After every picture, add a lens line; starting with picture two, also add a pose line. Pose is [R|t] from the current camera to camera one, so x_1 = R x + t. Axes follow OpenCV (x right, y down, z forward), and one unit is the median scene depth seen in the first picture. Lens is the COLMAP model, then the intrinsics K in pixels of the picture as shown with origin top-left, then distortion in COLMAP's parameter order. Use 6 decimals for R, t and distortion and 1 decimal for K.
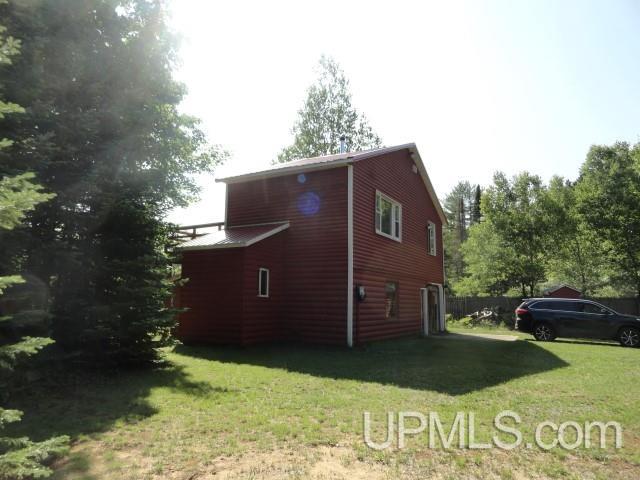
lens RADIAL K [[437.0, 0, 320.0], [0, 437.0, 240.0], [0, 0, 1]] dist [-0.005141, 0.002706]
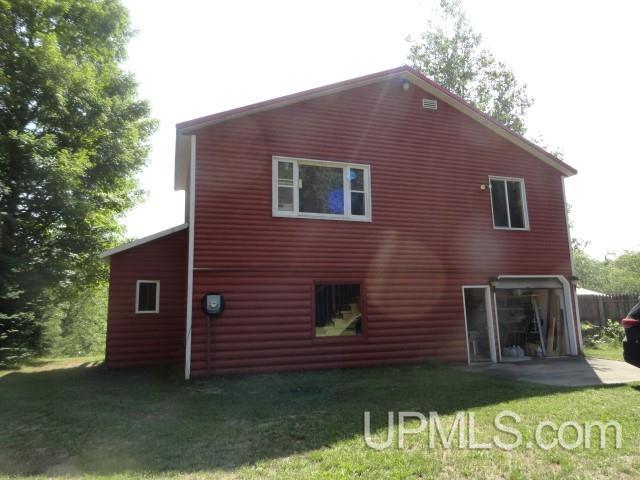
lens RADIAL K [[437.0, 0, 320.0], [0, 437.0, 240.0], [0, 0, 1]] dist [-0.005141, 0.002706]
pose [[0.758682, -0.126103, -0.639140, 0.634280], [0.123140, 0.991160, -0.049385, 0.065711], [0.639718, -0.041237, 0.767503, 0.511923]]
